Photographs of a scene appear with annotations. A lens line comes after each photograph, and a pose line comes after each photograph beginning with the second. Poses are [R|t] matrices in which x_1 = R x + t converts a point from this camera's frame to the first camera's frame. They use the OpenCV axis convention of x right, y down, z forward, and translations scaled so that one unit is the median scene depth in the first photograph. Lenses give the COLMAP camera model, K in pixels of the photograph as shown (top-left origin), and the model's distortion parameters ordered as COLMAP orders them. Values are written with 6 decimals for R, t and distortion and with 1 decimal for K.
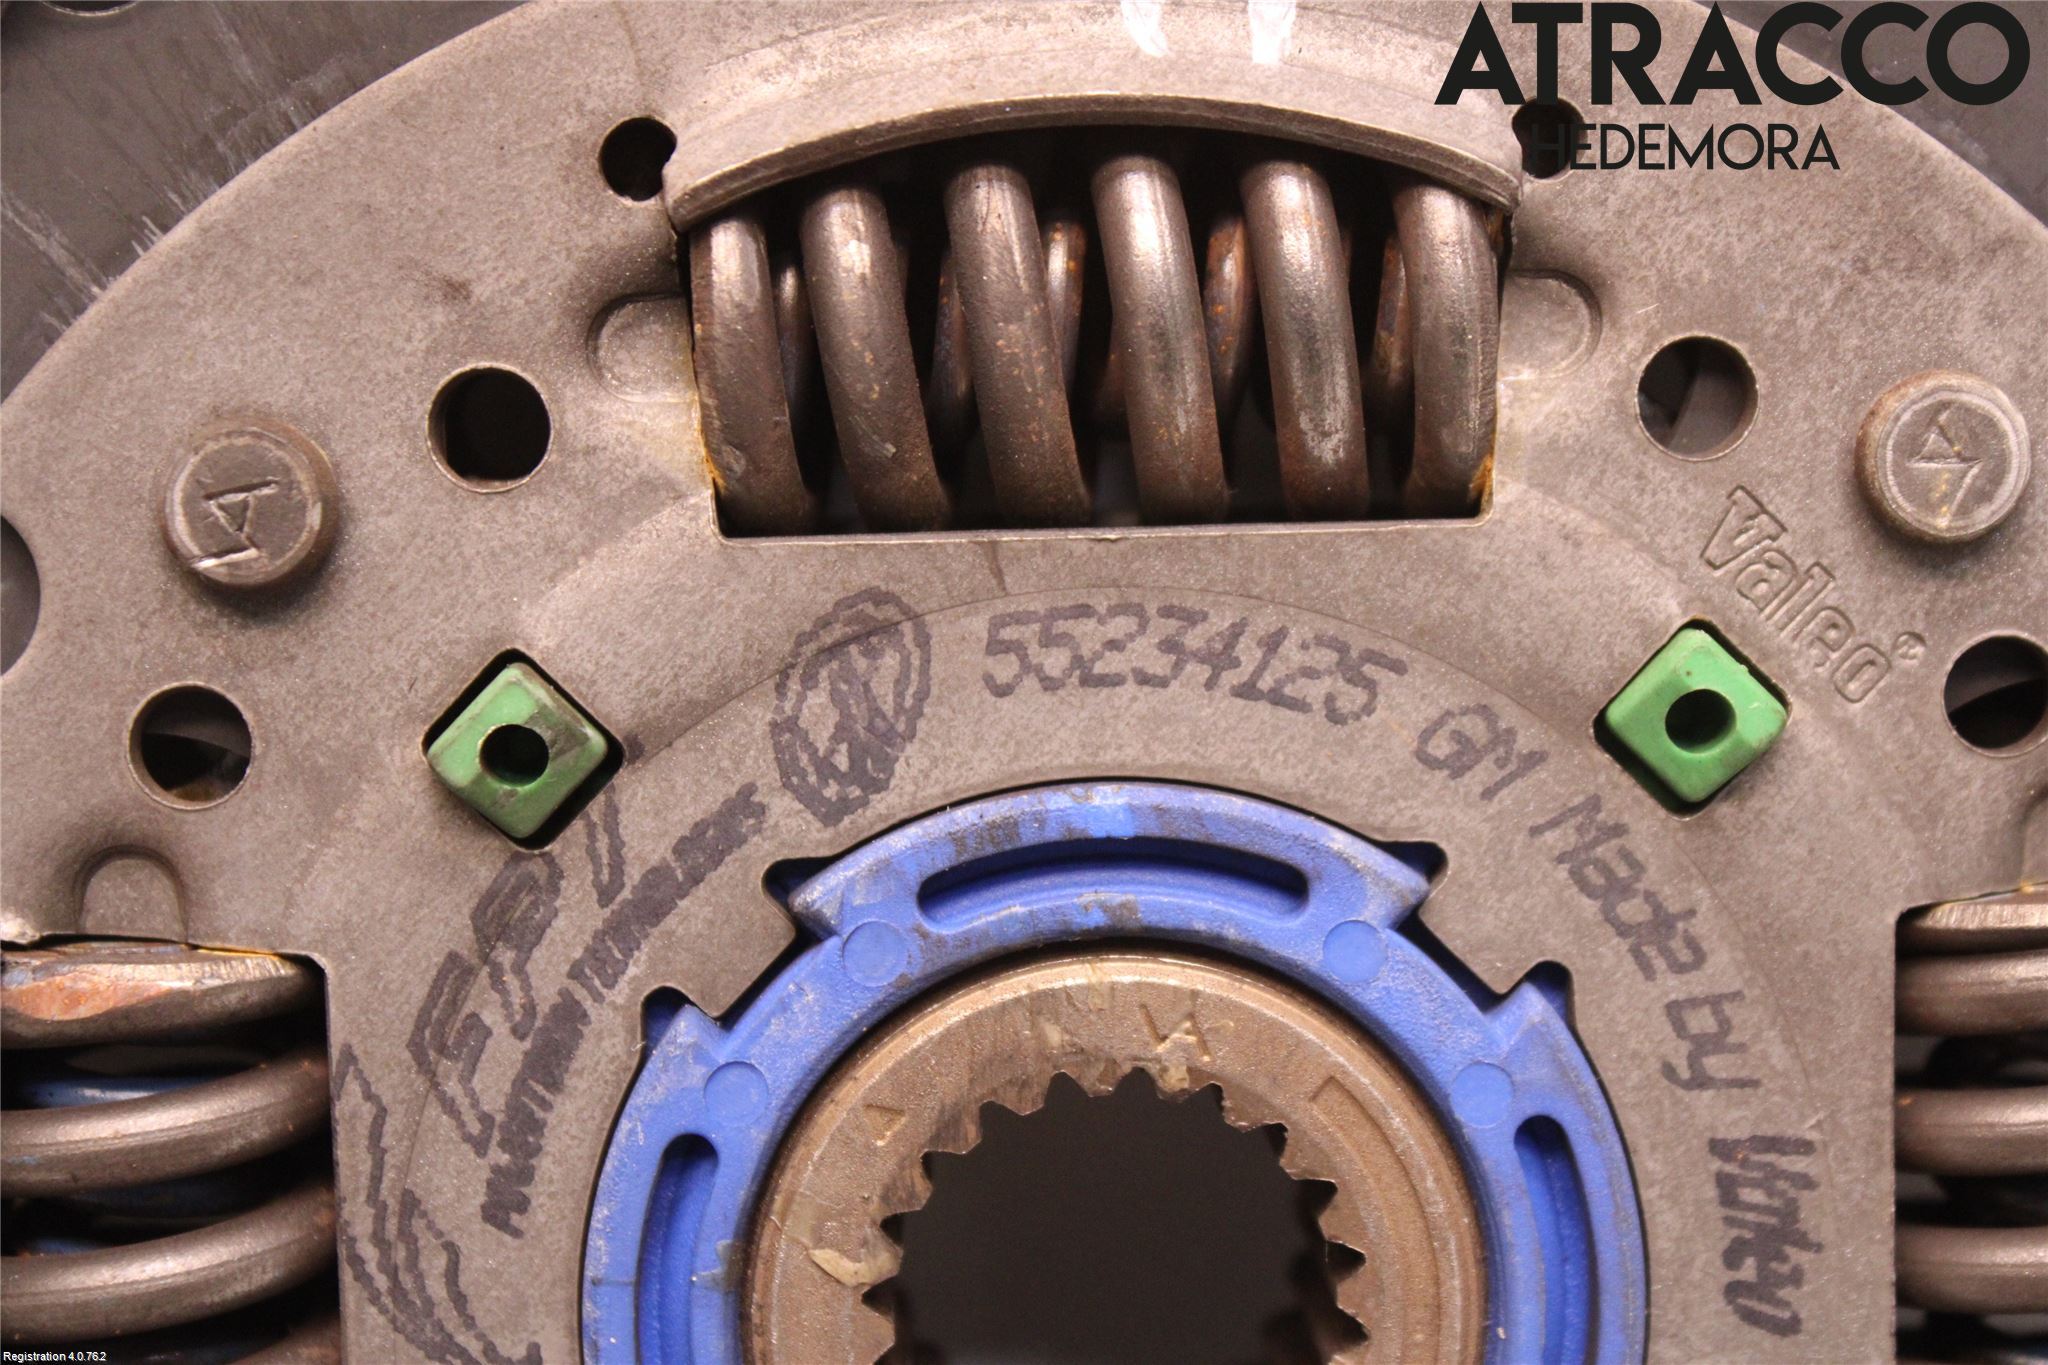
lens RADIAL K [[4483.9, 0, 1024.0], [0, 4483.9, 682.5], [0, 0, 1]] dist [-0.000467, 0.076433]
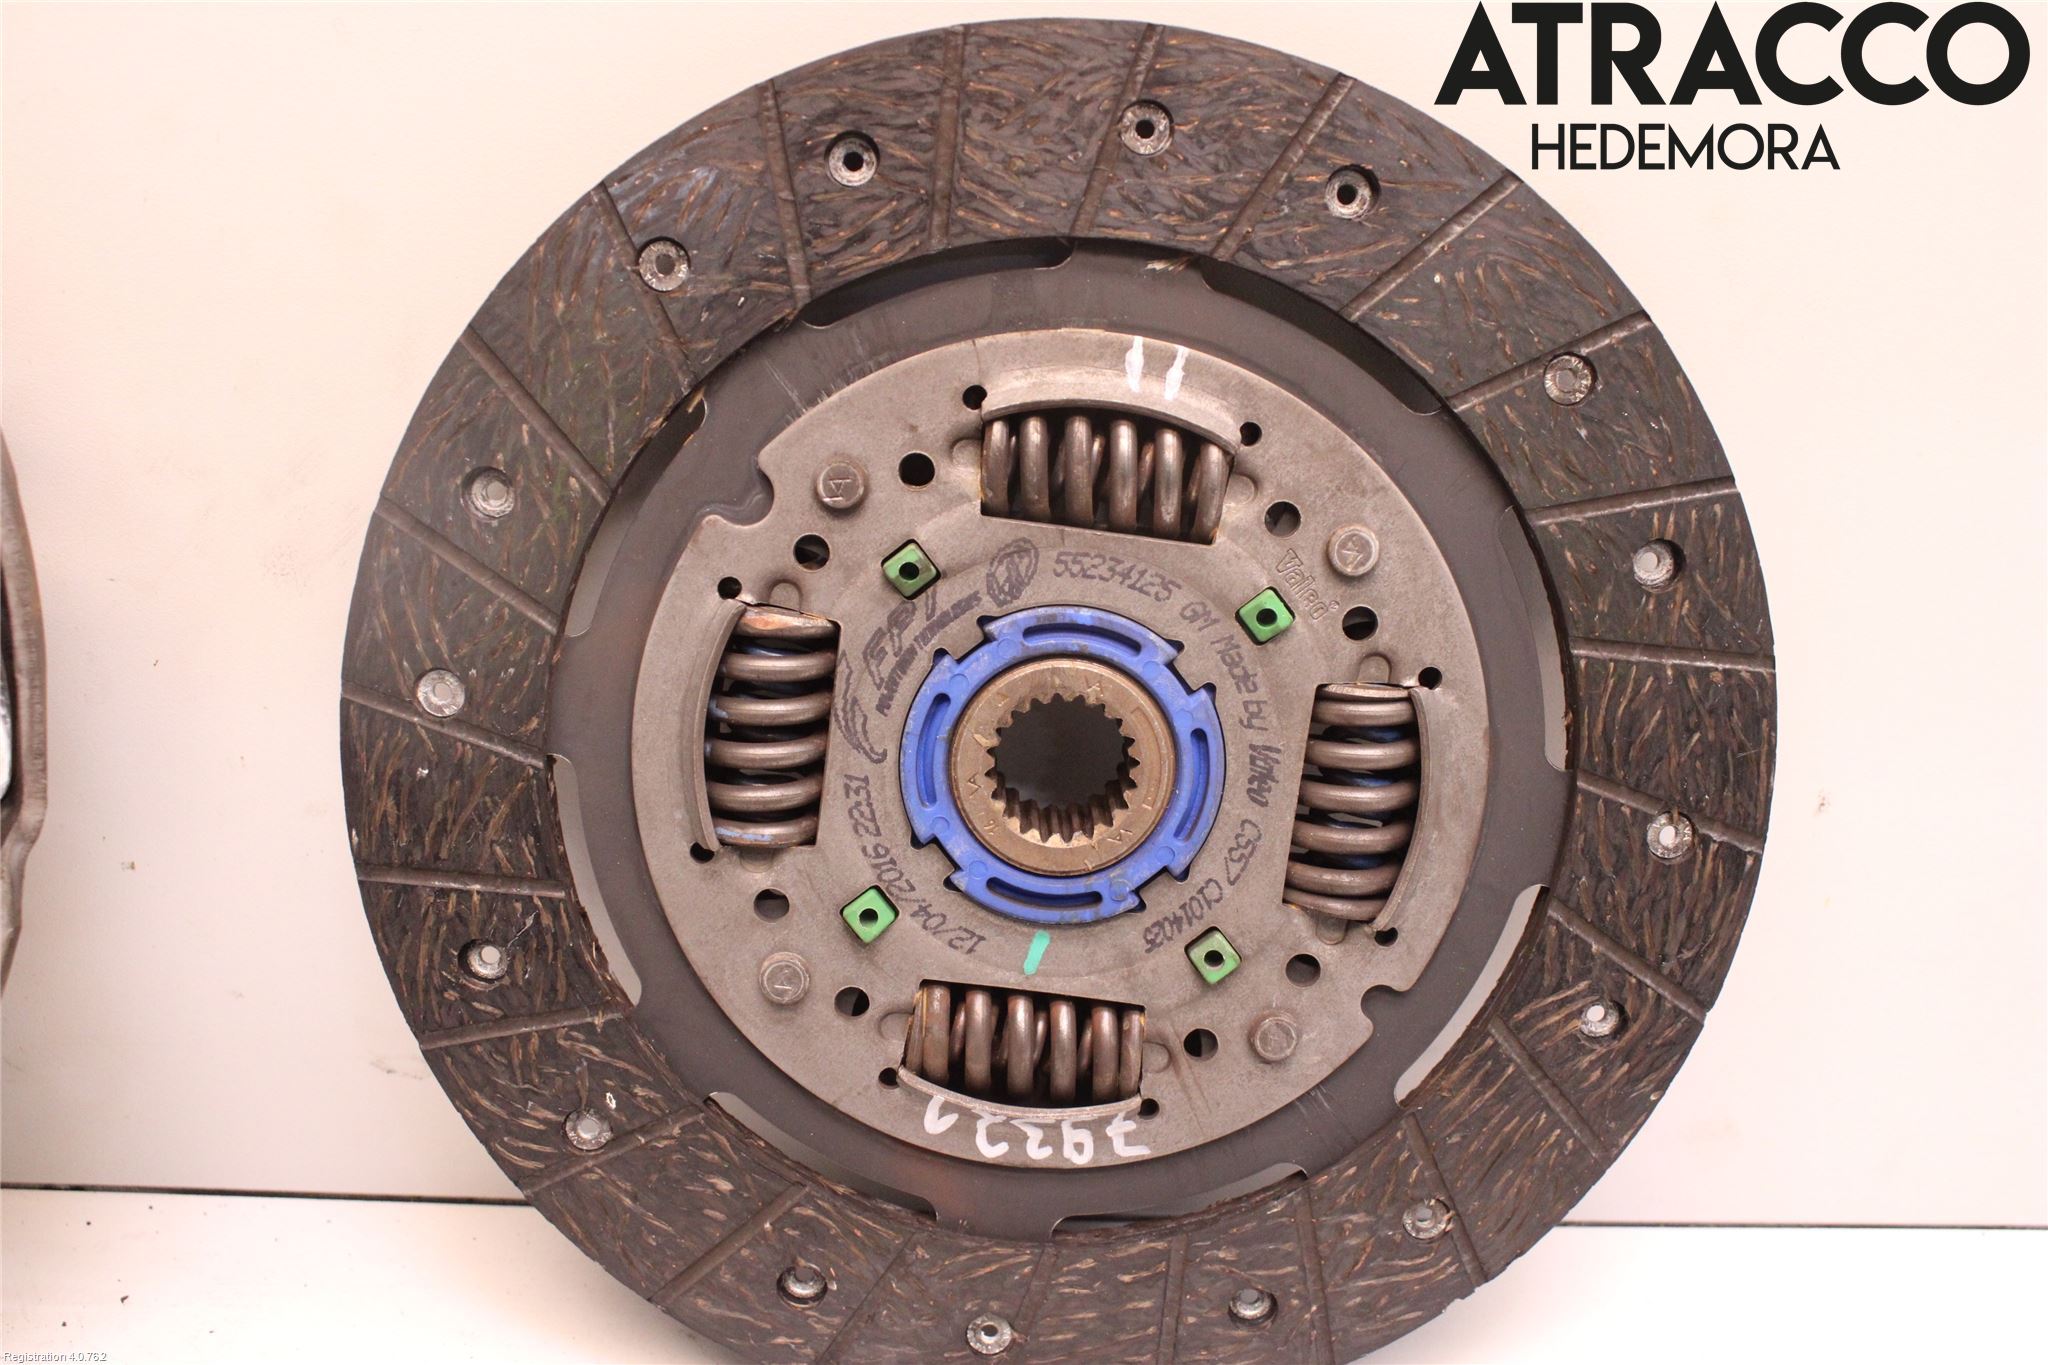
lens RADIAL K [[2170.0, 0, 1024.0], [0, 2170.0, 682.5], [0, 0, 1]] dist [0.003626, -0.000851]
pose [[0.987556, 0.157189, 0.004982, -0.025113], [-0.157145, 0.985044, 0.070670, -0.028782], [0.006201, -0.070573, 0.997487, -0.584045]]
